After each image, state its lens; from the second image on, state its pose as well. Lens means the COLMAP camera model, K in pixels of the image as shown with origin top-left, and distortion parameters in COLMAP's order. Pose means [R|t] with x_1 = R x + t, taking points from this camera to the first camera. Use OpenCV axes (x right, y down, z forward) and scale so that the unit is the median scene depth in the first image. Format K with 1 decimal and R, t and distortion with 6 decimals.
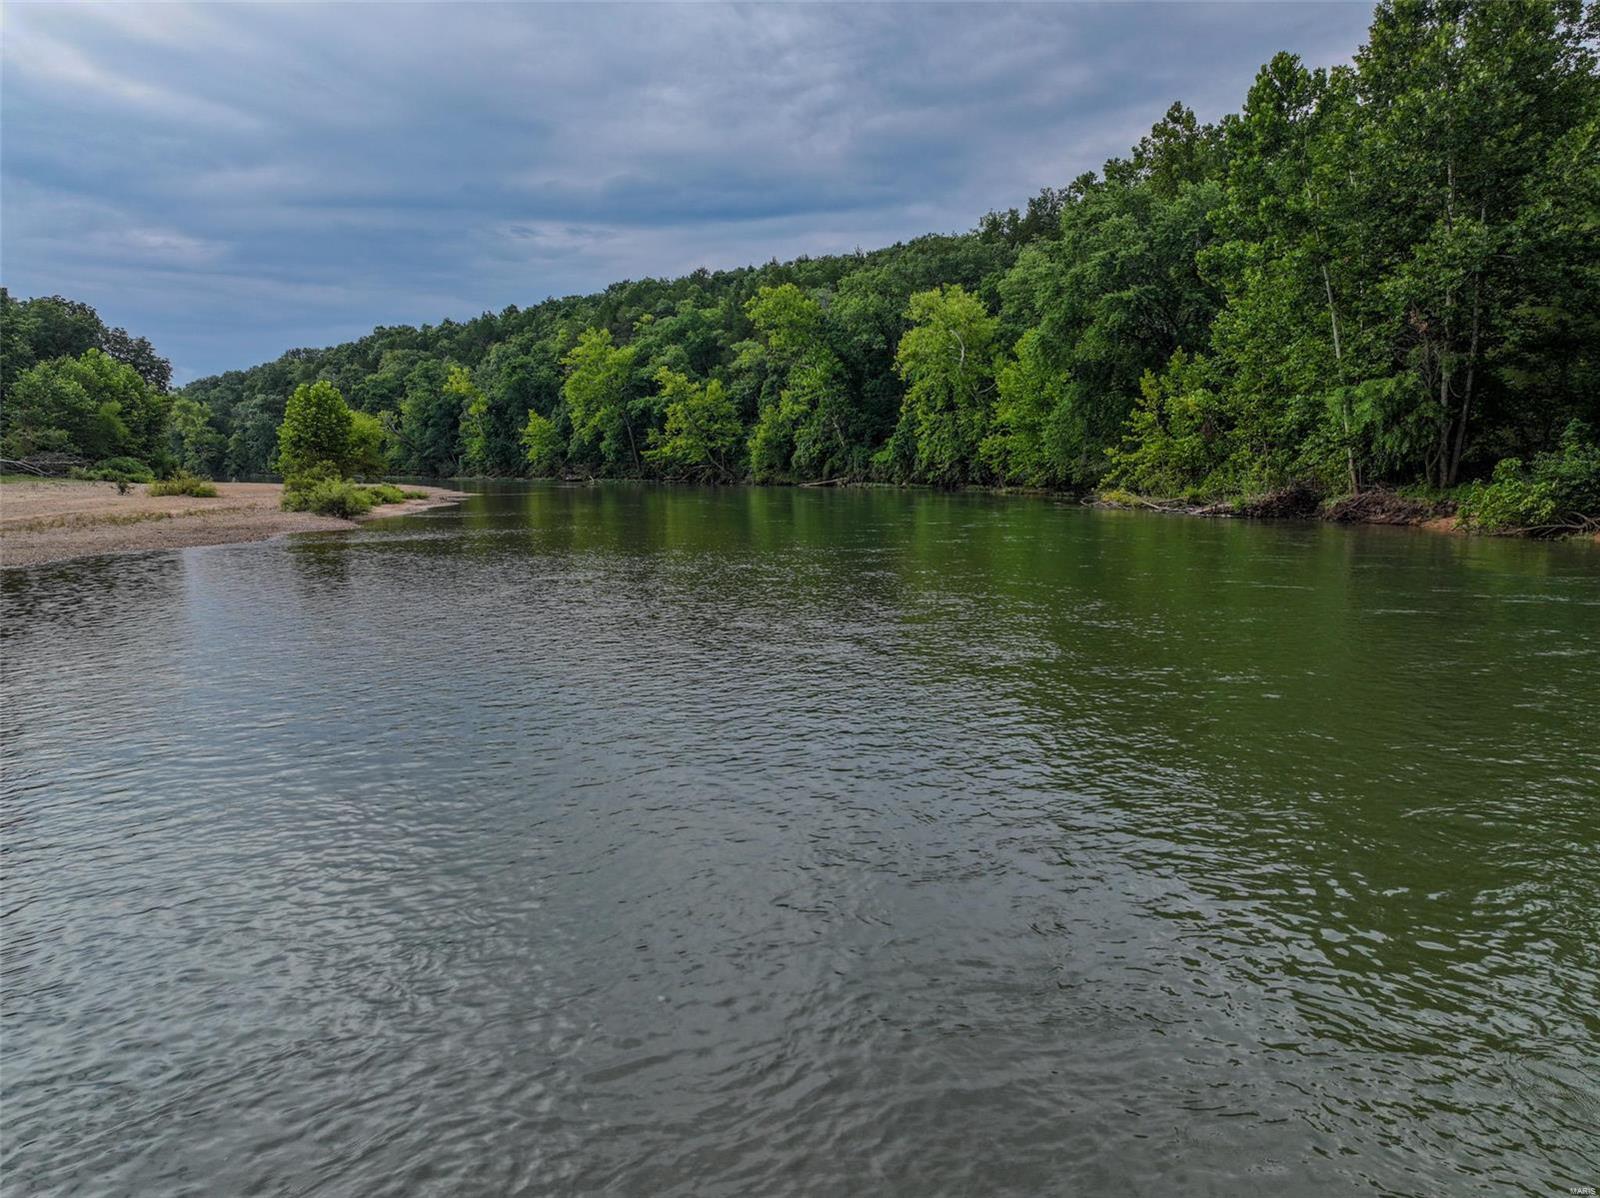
lens RADIAL K [[1115.7, 0, 806.6], [0, 1115.7, 603.4], [0, 0, 1]] dist [0.004681, 0.001733]
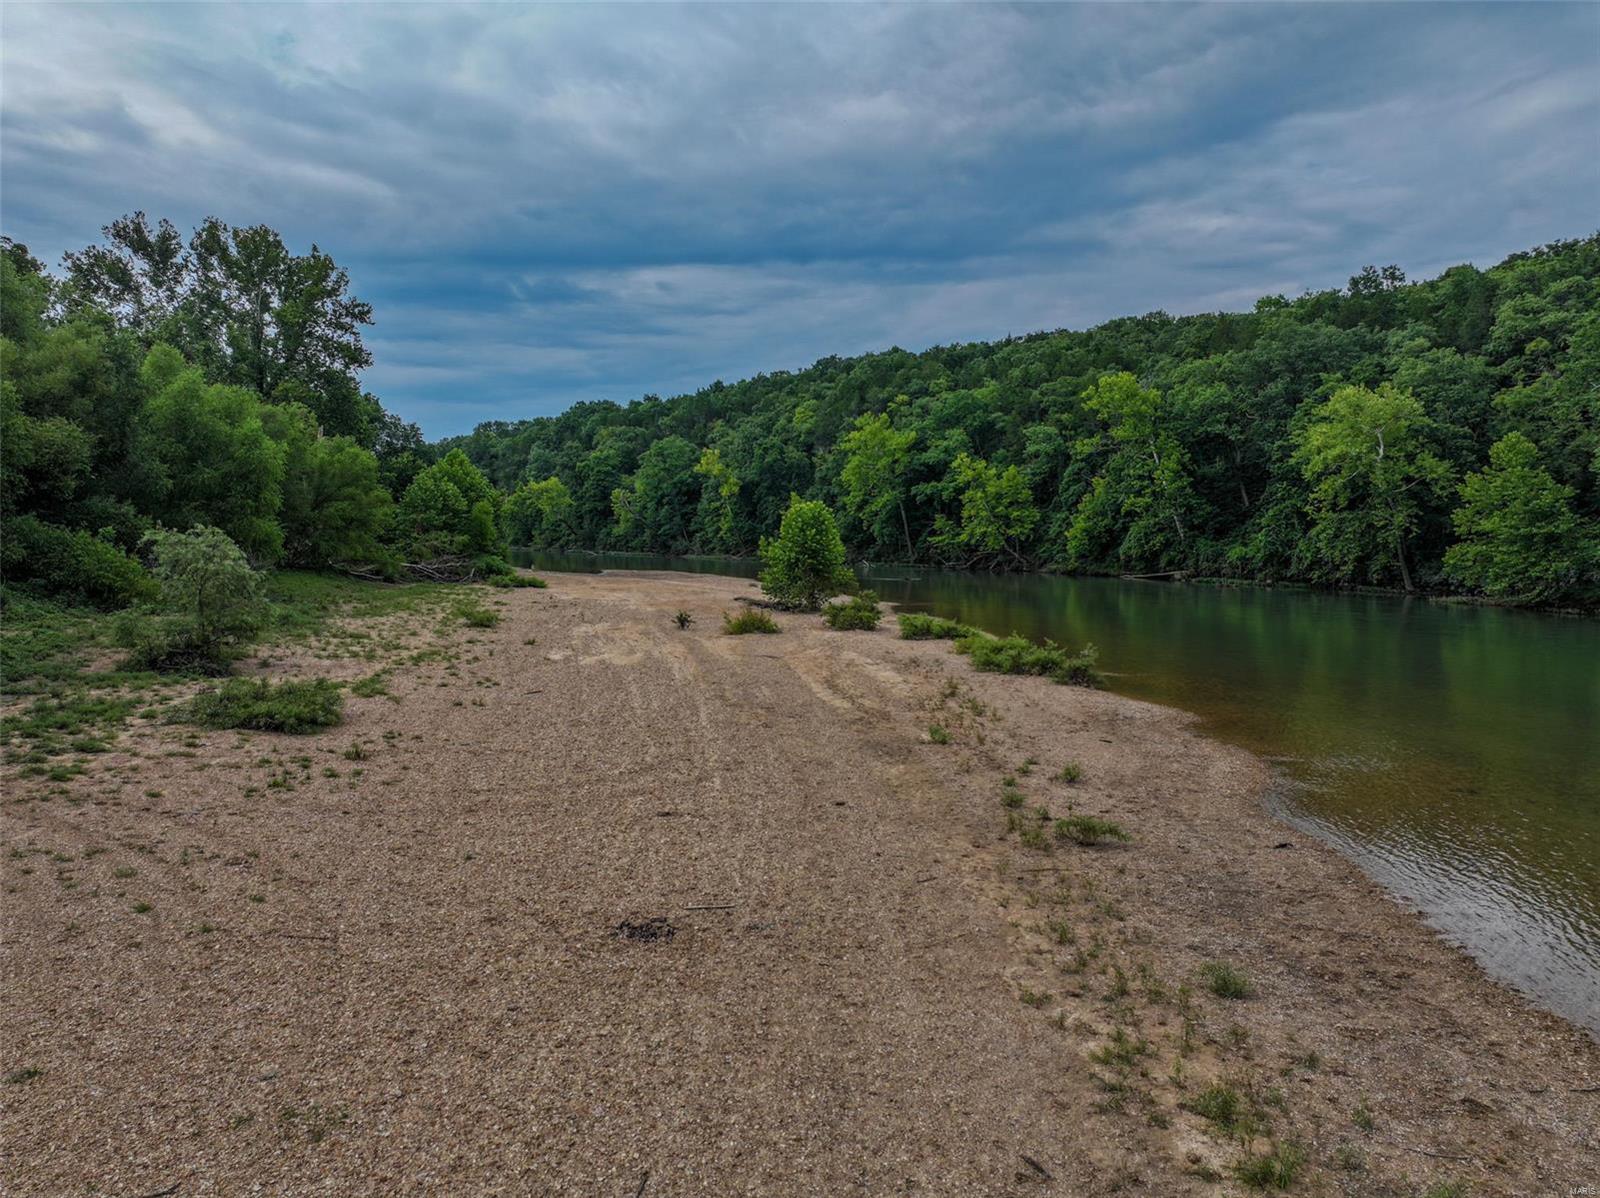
lens RADIAL K [[1115.7, 0, 796.7], [0, 1115.7, 595.9], [0, 0, 1]] dist [0.004681, 0.001733]
pose [[0.995641, 0.004707, -0.093147, -0.166703], [-0.009882, 0.998428, -0.055176, -0.028716], [0.092741, 0.055856, 0.994122, 0.015728]]
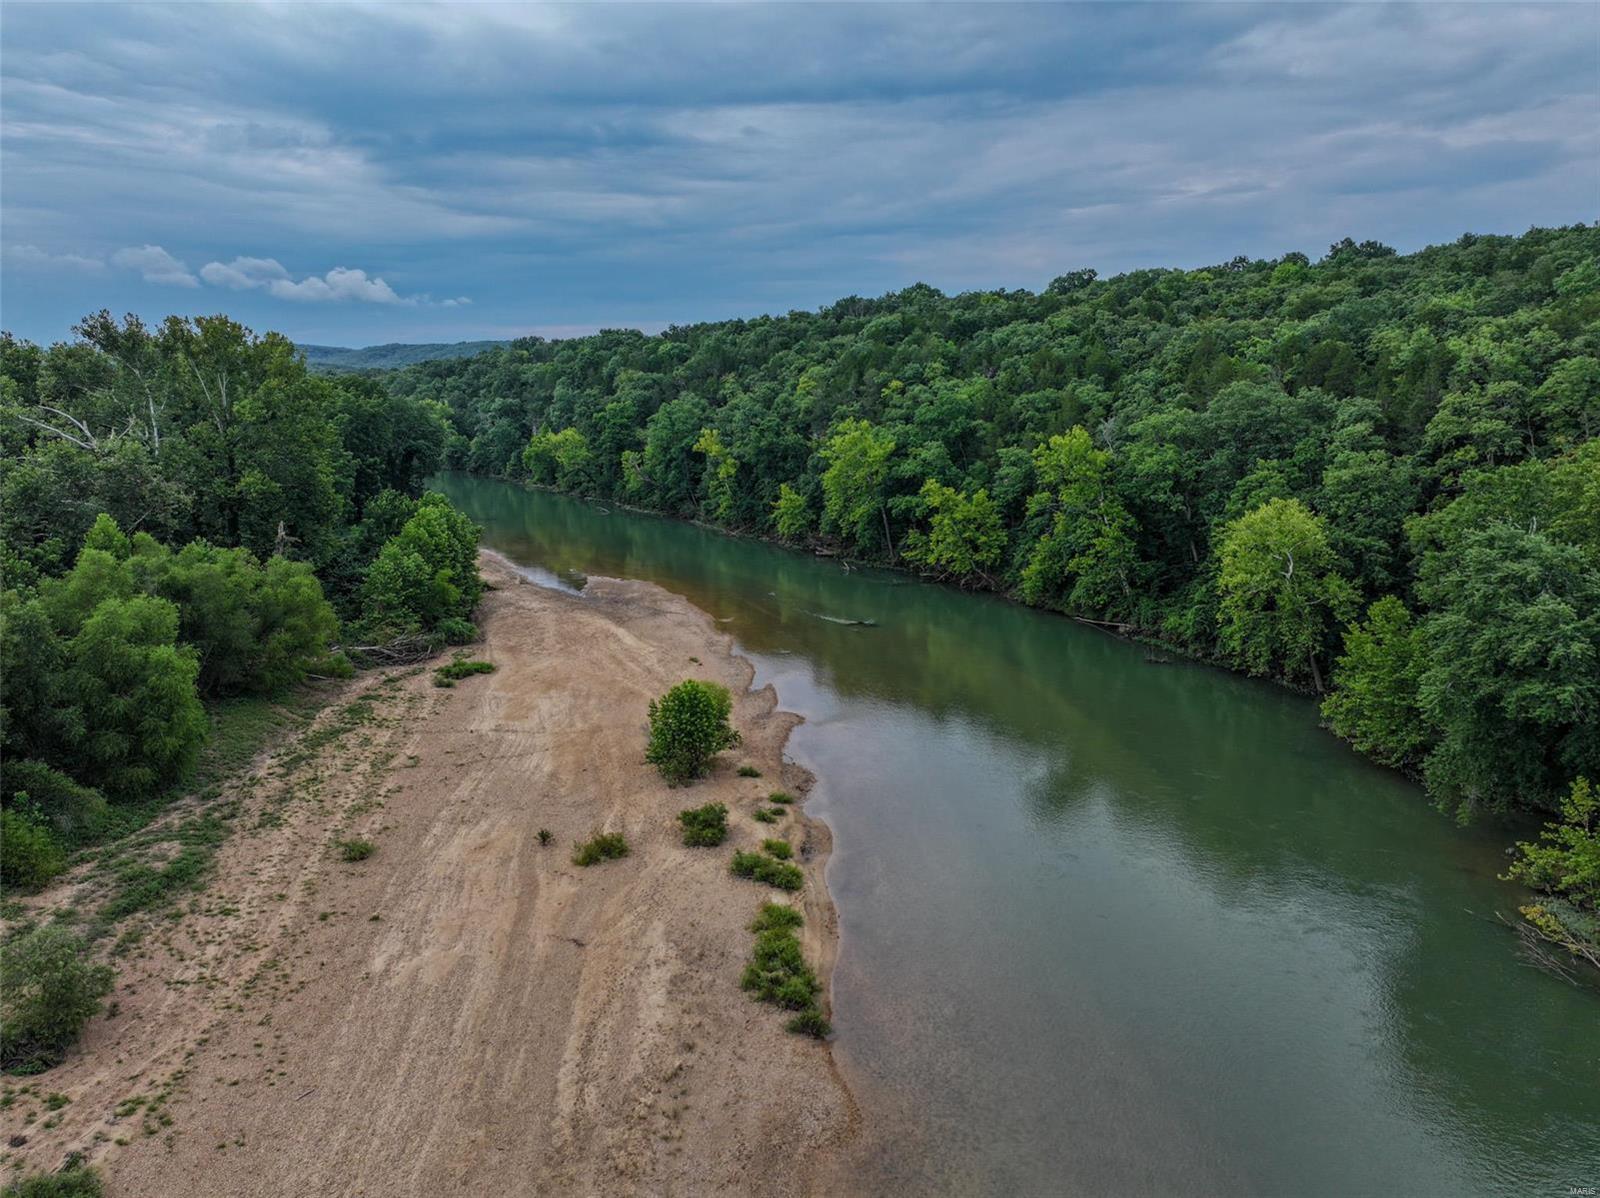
lens RADIAL K [[1115.7, 0, 800.9], [0, 1115.7, 592.9], [0, 0, 1]] dist [0.004681, 0.001733]
pose [[0.988028, 0.033191, -0.150663, -0.082747], [-0.021790, 0.996816, 0.076703, -0.169555], [0.152729, -0.072502, 0.985605, -0.005694]]
